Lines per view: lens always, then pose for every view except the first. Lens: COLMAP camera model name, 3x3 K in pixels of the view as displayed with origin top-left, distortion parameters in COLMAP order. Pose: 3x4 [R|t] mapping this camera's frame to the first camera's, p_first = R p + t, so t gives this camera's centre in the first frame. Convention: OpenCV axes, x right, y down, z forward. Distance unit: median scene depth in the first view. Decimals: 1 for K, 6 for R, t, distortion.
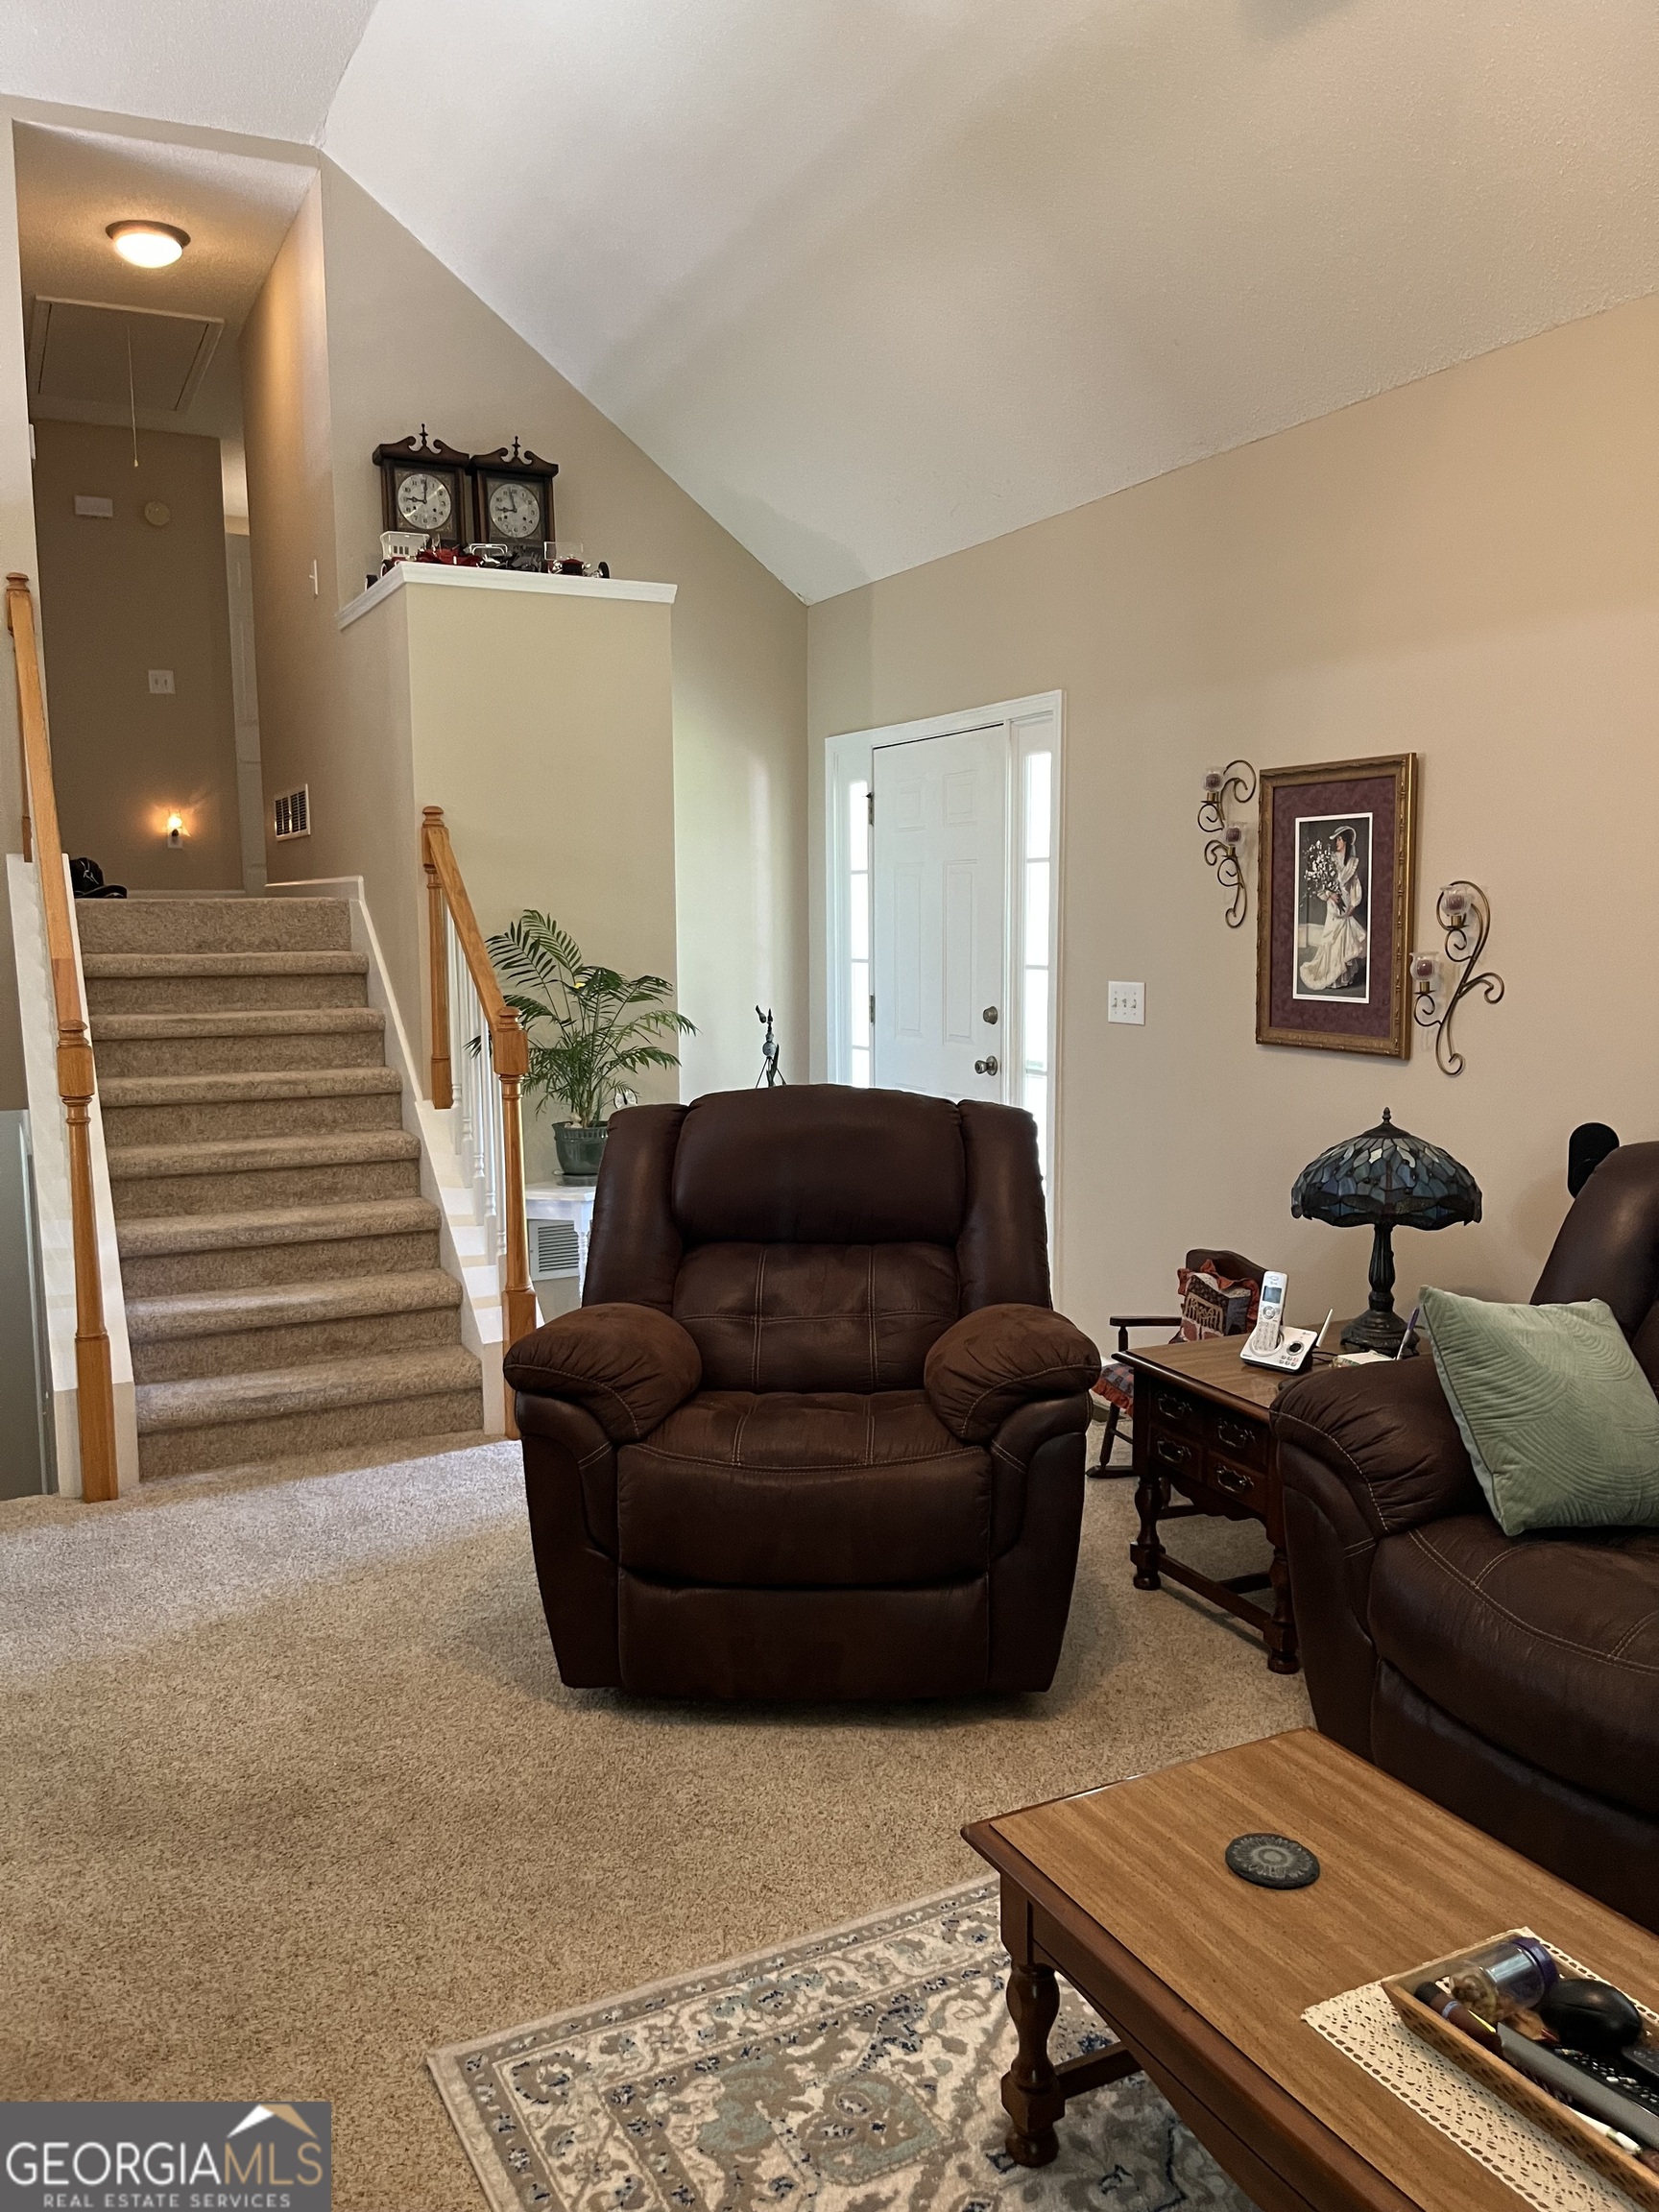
lens RADIAL K [[1688.7, 0, 827.2], [0, 1688.7, 1105.0], [0, 0, 1]] dist [0.046534, -0.061530]
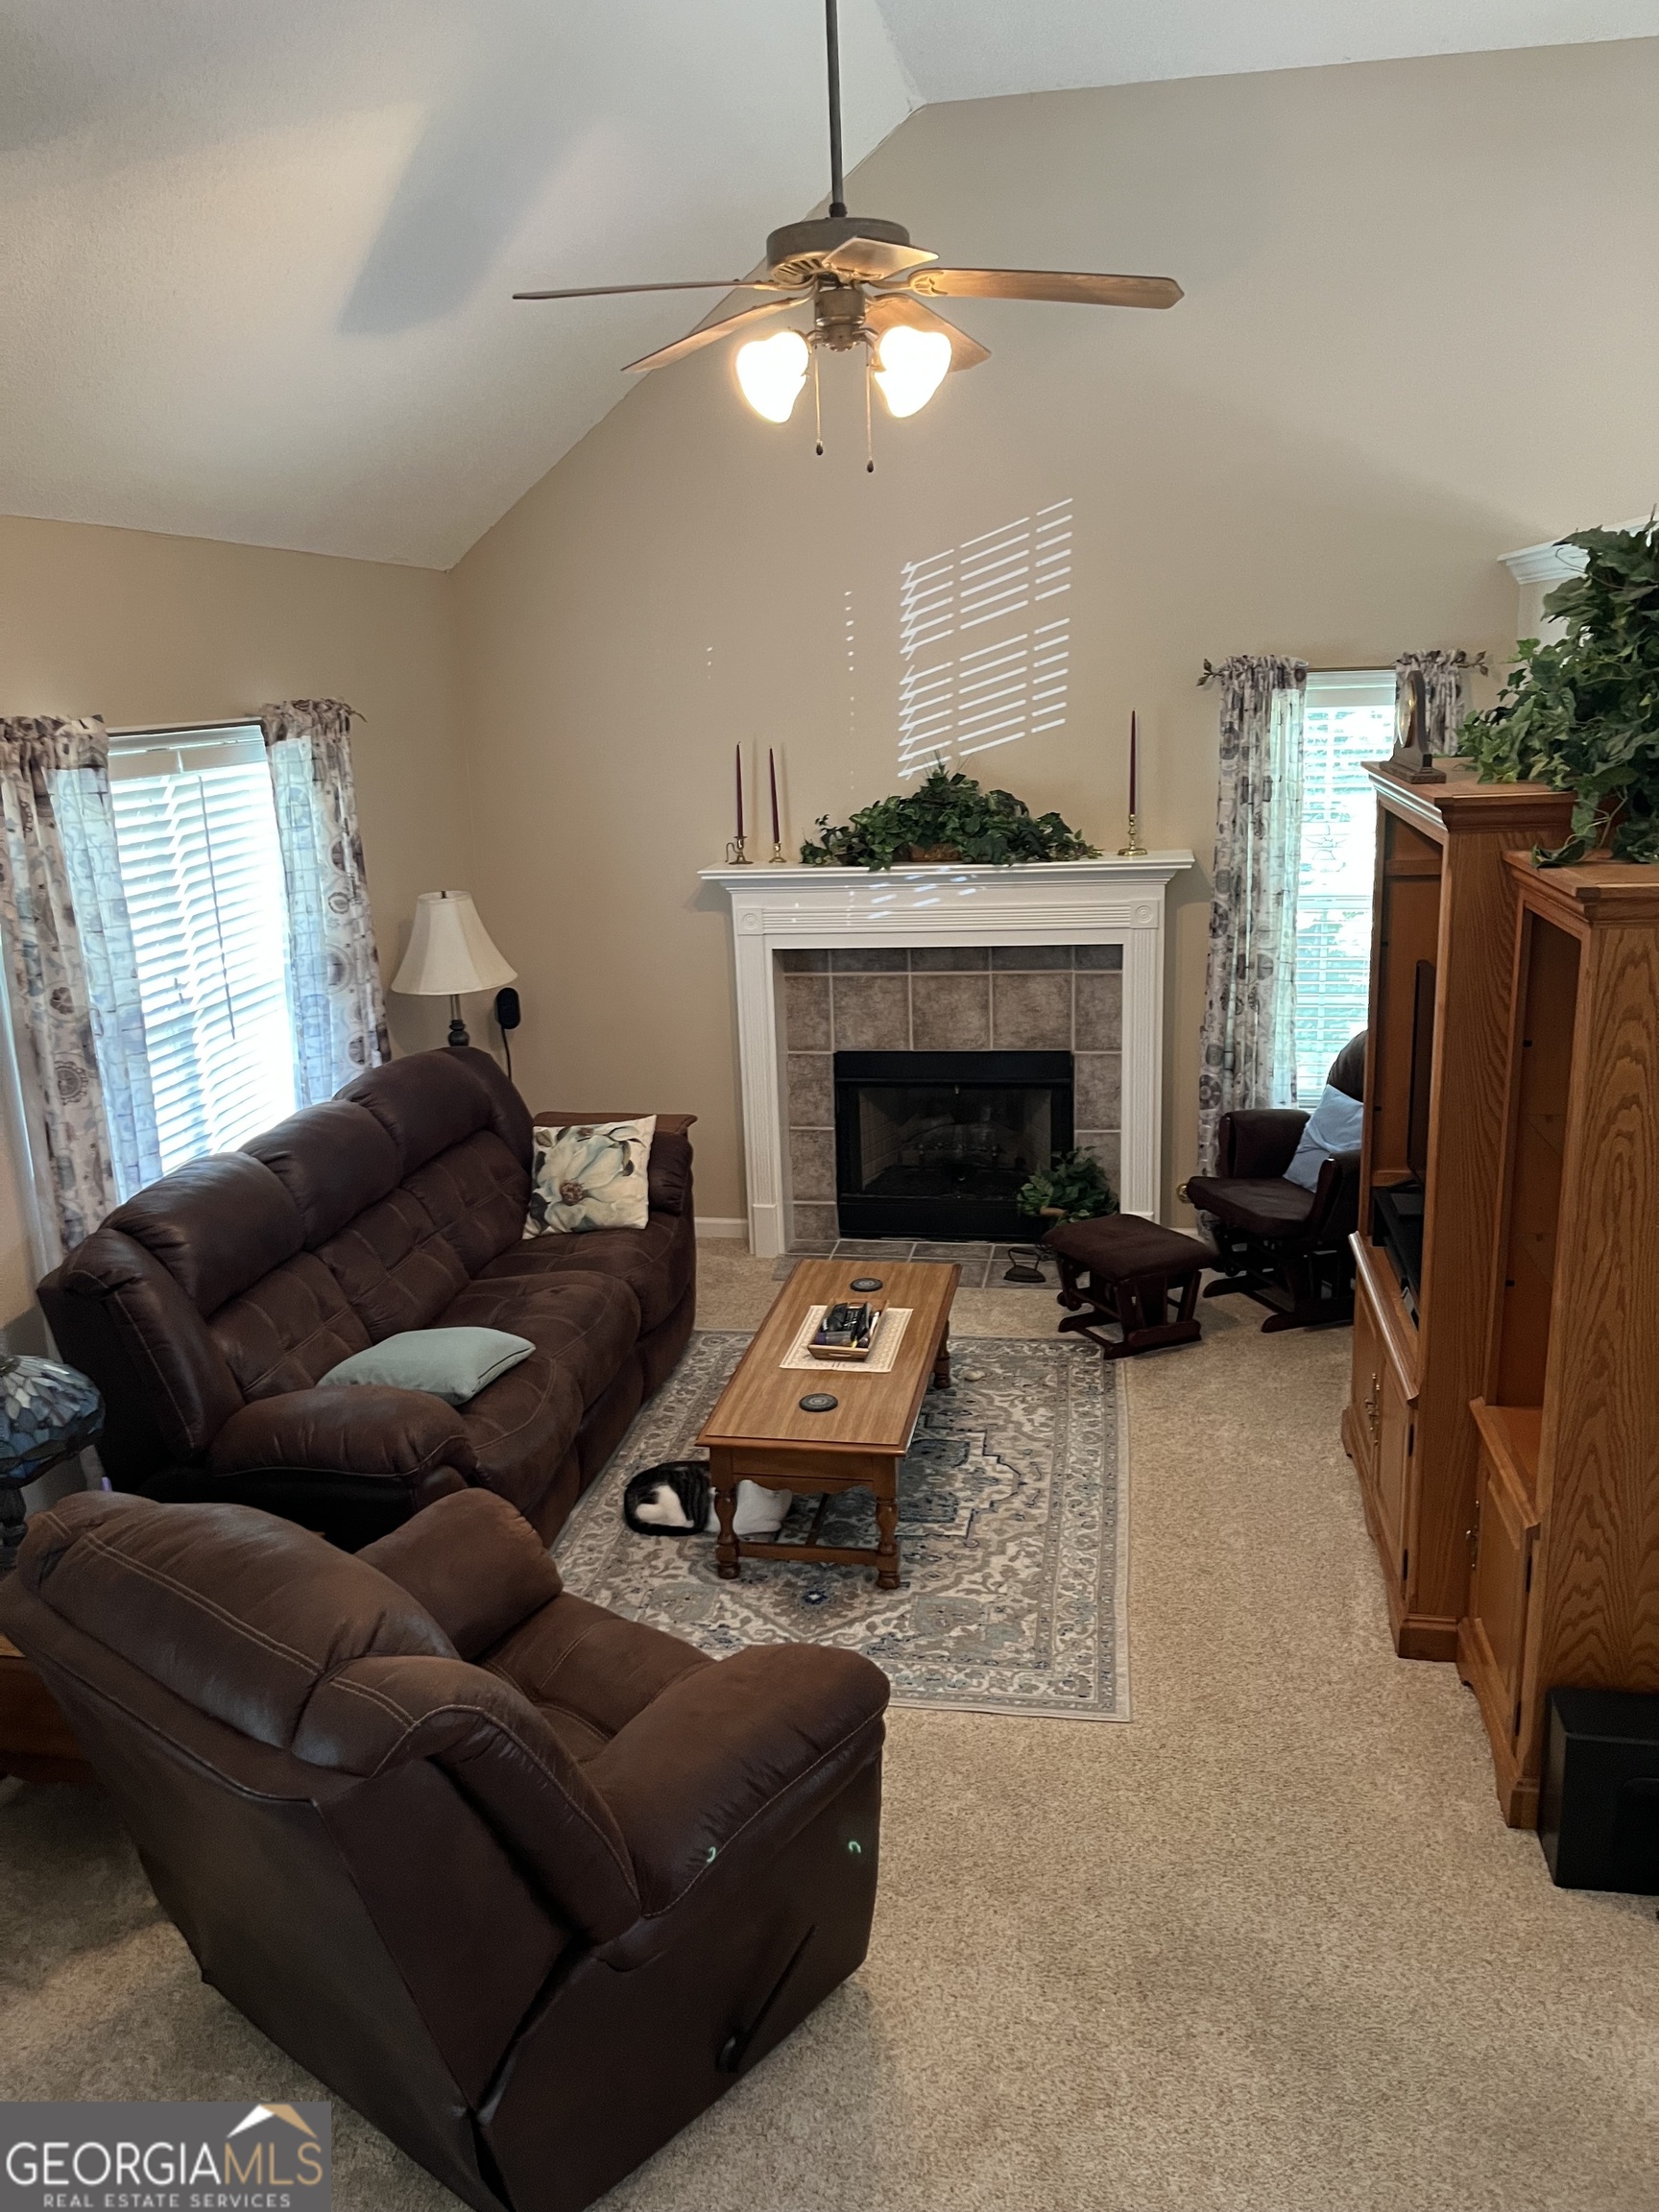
lens RADIAL K [[1688.7, 0, 828.4], [0, 1688.7, 1107.8], [0, 0, 1]] dist [0.046534, -0.061530]
pose [[-0.798154, -0.111745, 0.591999, -0.954203], [0.113633, 0.937086, 0.330088, -0.617082], [-0.591639, 0.330732, -0.735241, 2.282454]]
